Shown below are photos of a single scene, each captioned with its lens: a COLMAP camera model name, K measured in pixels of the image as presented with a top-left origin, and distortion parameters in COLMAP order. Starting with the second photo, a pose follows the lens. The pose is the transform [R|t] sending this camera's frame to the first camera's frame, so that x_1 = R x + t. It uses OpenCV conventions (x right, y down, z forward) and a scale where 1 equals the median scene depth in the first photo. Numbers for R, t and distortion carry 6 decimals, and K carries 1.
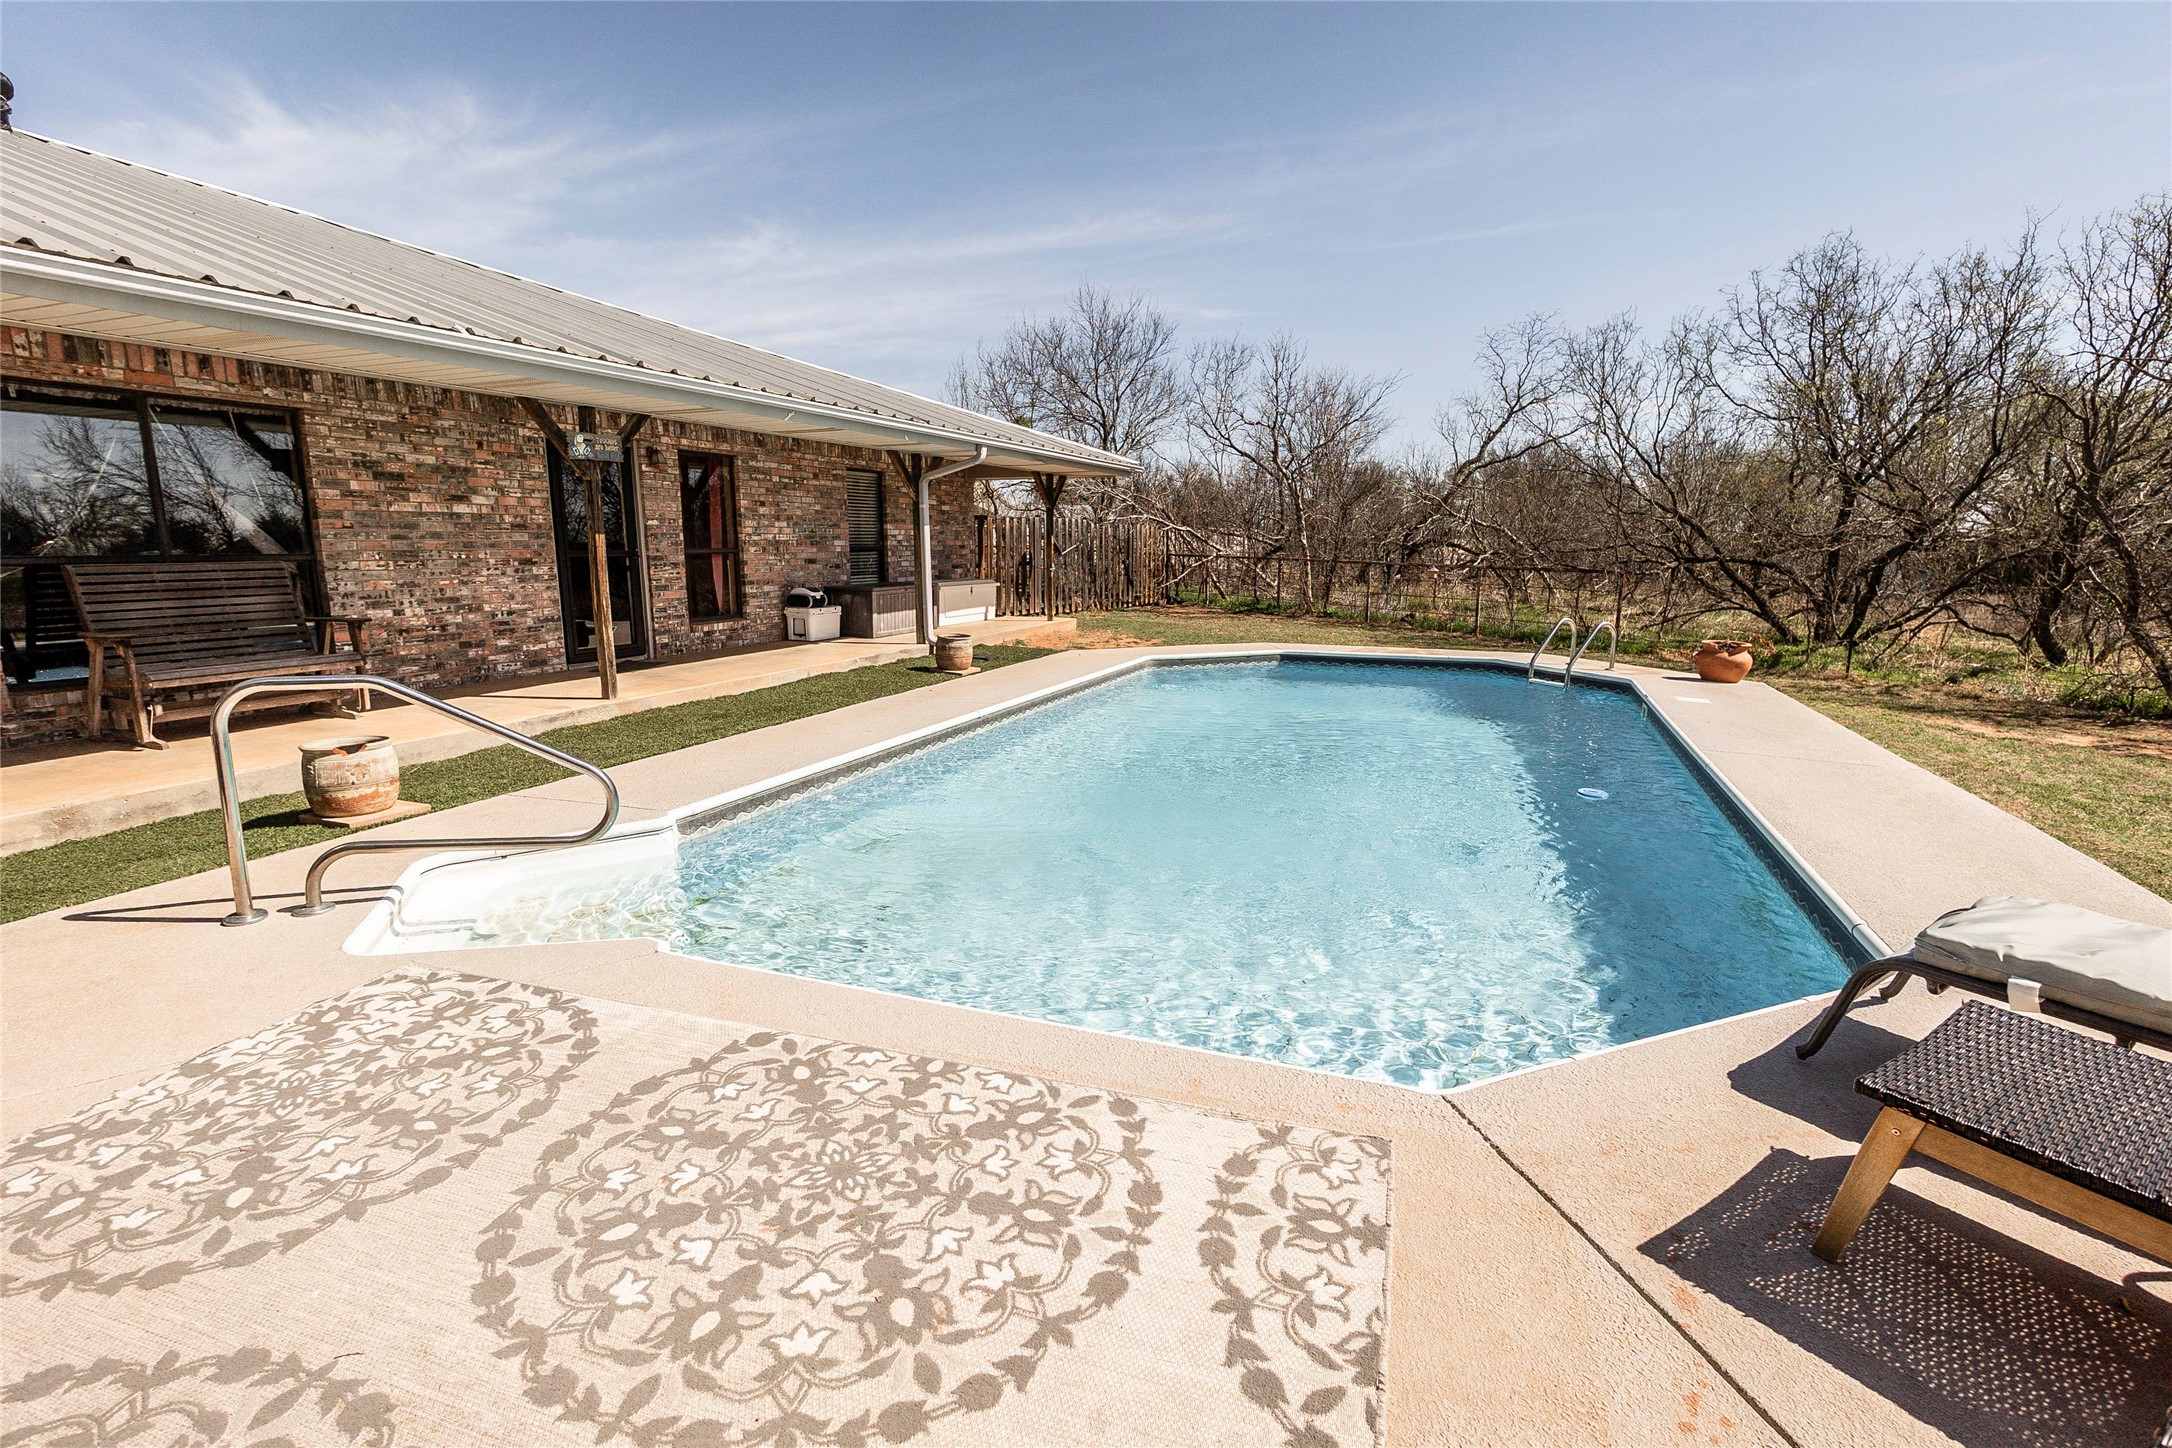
lens RADIAL K [[999.0, 0, 1085.1], [0, 999.0, 725.3], [0, 0, 1]] dist [-0.007998, 0.001062]
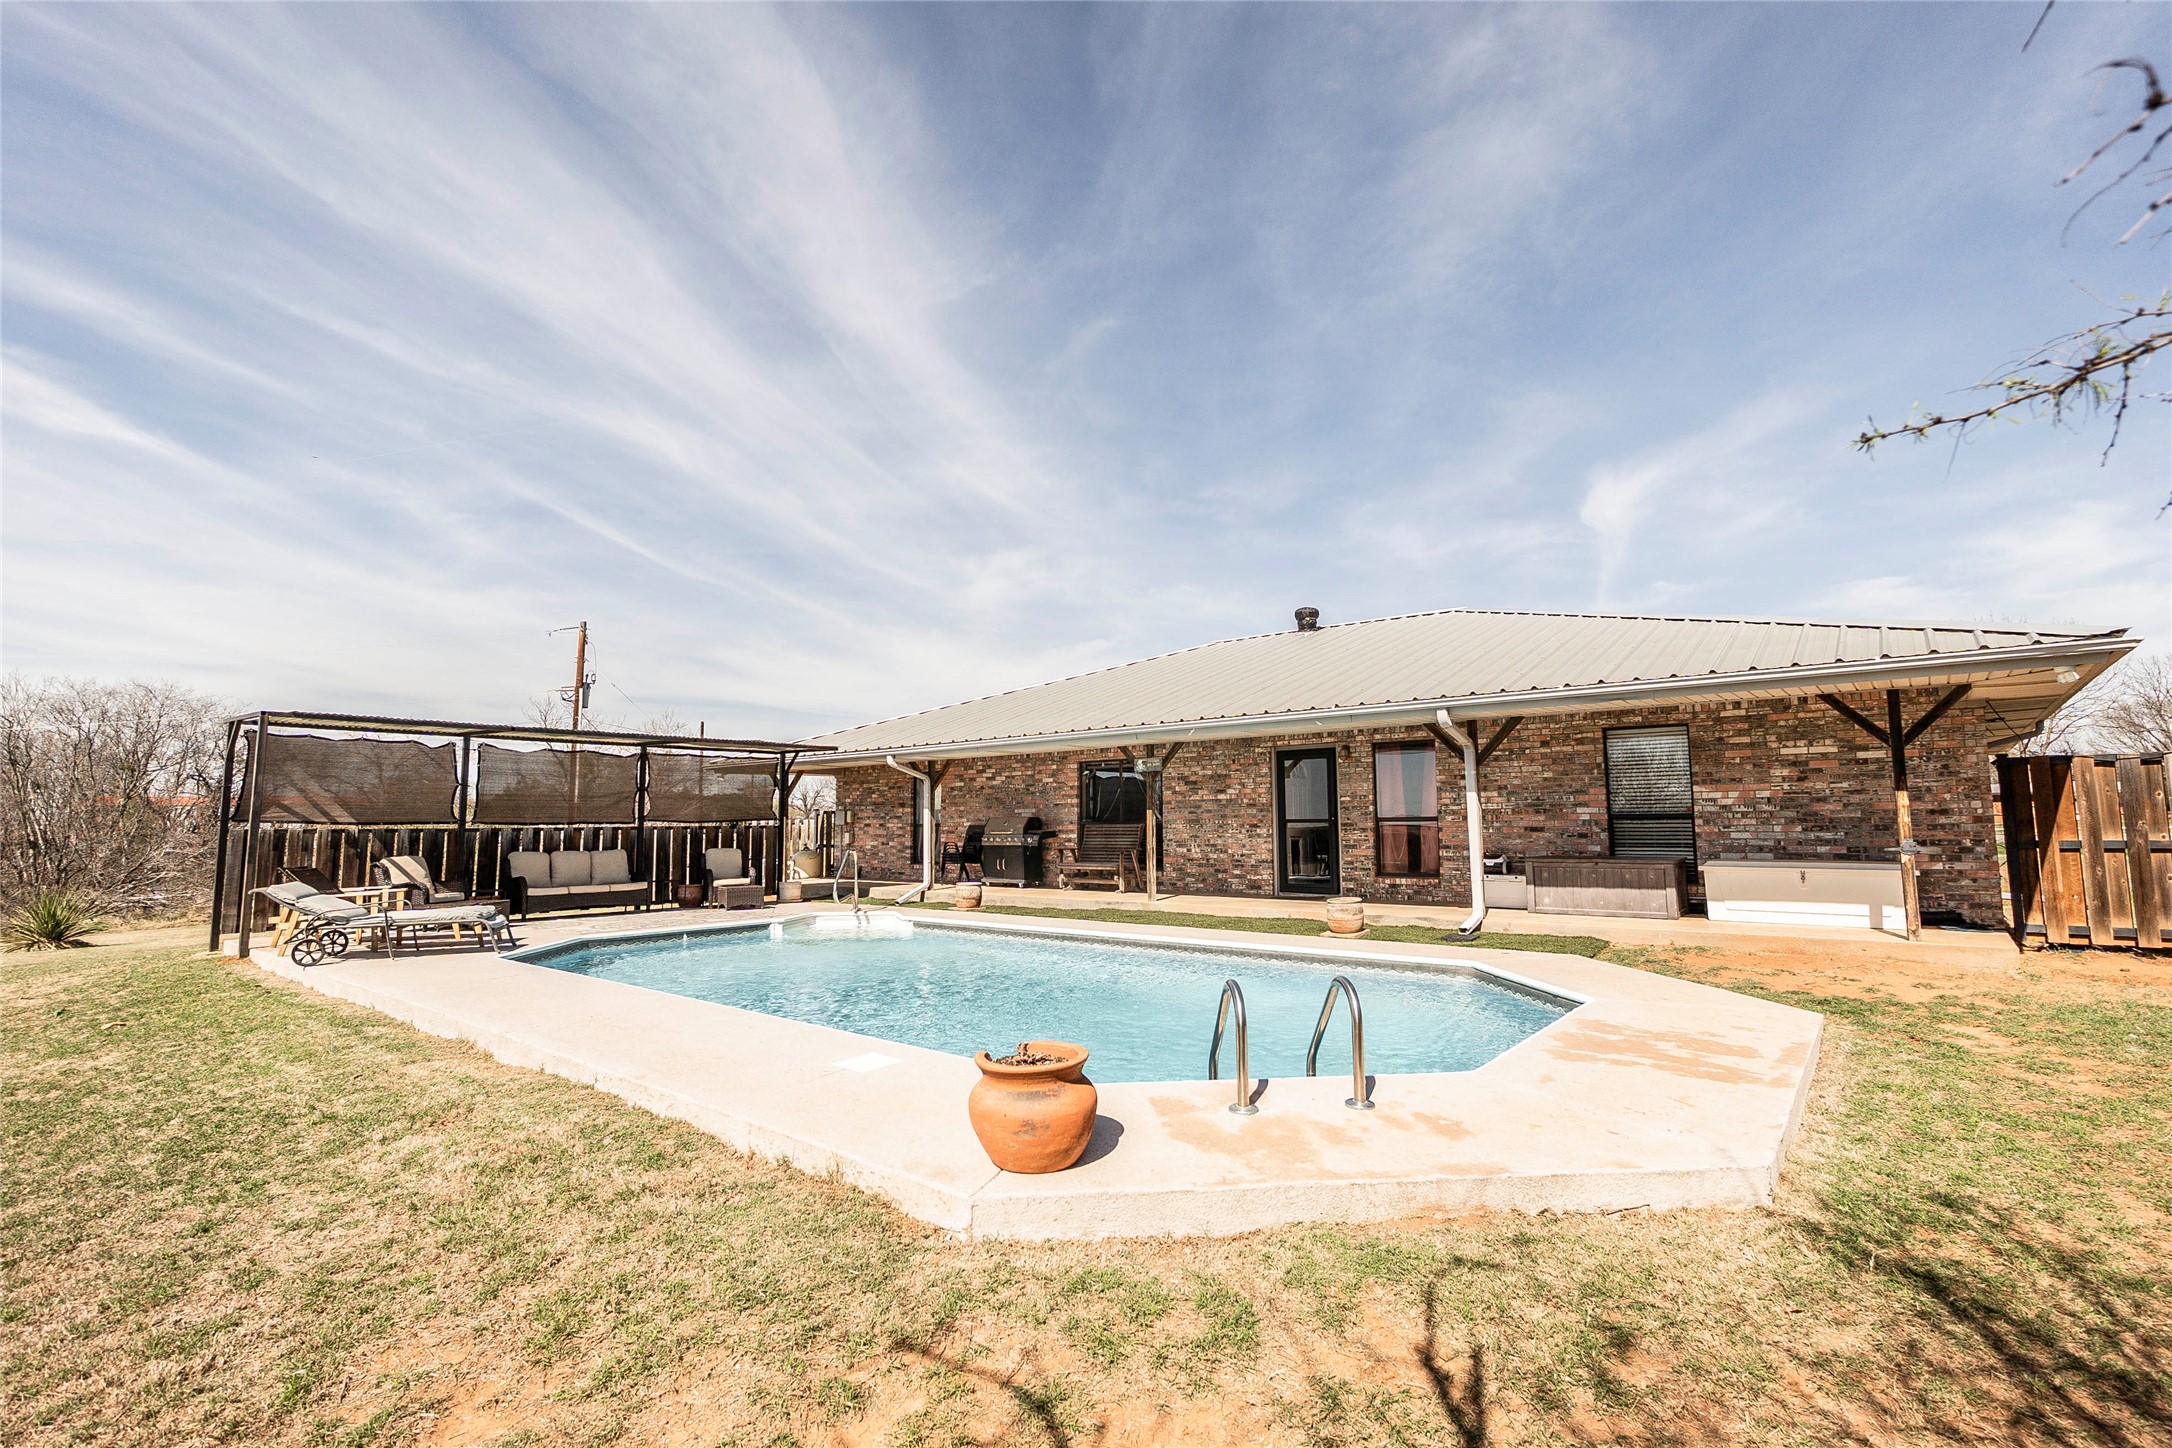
lens RADIAL K [[999.0, 0, 1096.1], [0, 999.0, 720.7], [0, 0, 1]] dist [-0.007998, 0.001062]
pose [[-0.299163, -0.098726, -0.949081, 3.309425], [-0.165929, 0.984862, -0.050145, -0.616184], [0.939664, 0.142478, -0.311016, 3.662376]]
